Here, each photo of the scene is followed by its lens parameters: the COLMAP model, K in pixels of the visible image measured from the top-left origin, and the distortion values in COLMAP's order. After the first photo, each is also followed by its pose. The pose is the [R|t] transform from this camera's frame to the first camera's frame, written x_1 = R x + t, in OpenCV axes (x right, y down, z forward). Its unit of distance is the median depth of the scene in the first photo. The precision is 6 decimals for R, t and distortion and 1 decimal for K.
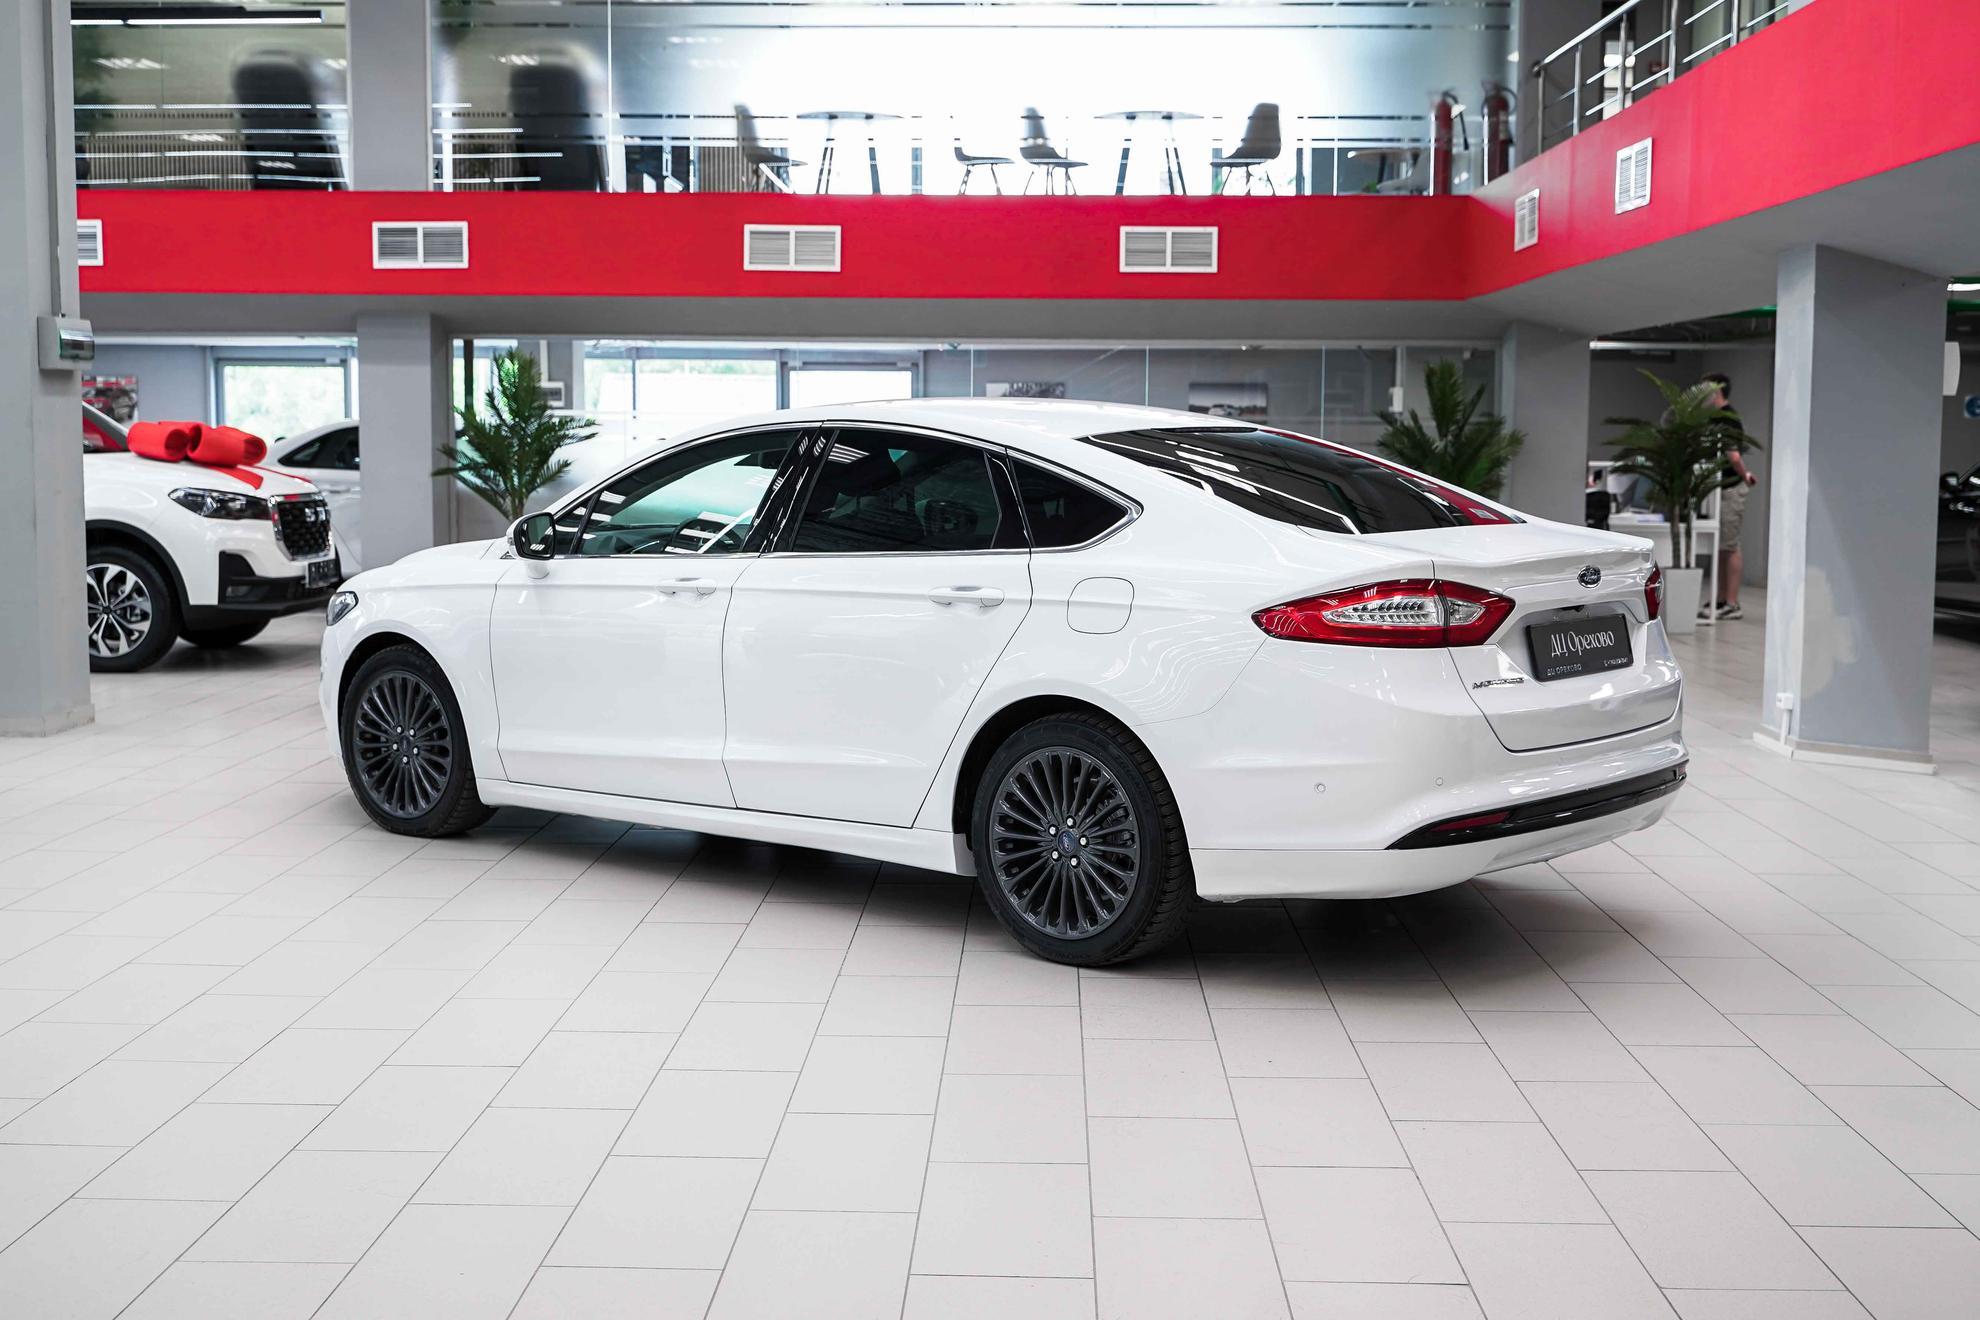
lens RADIAL K [[2254.8, 0, 990.0], [0, 2254.8, 660.0], [0, 0, 1]] dist [0.001802, -0.047331]
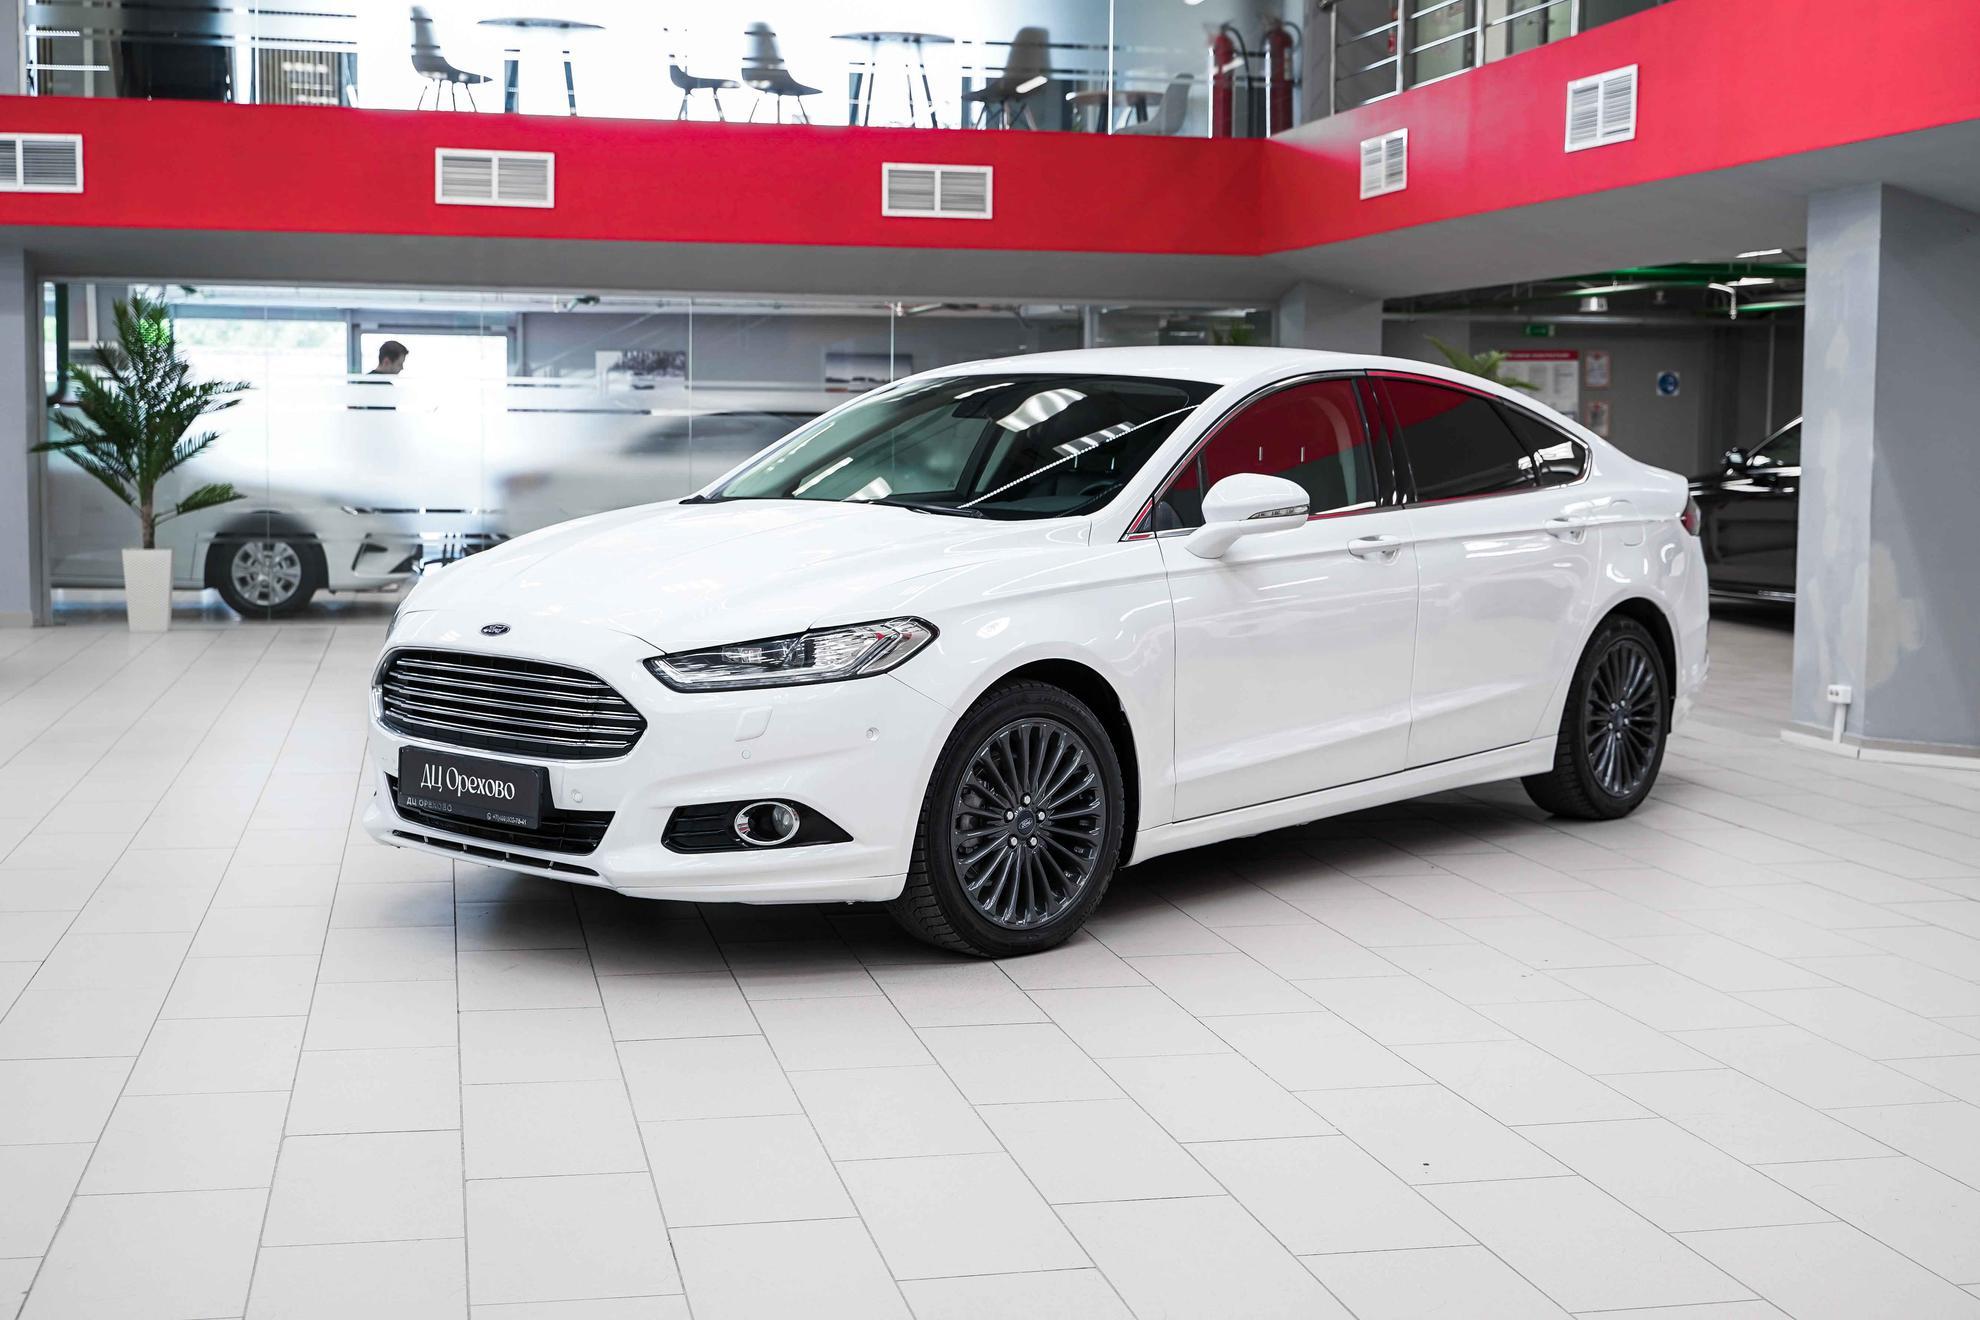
lens RADIAL K [[2432.3, 0, 990.0], [0, 2432.3, 660.0], [0, 0, 1]] dist [0.005138, -0.061538]
pose [[0.972582, -0.019290, 0.231760, -0.115224], [0.019692, 0.999806, 0.000577, -0.001526], [-0.231726, 0.004003, 0.972773, 0.079998]]
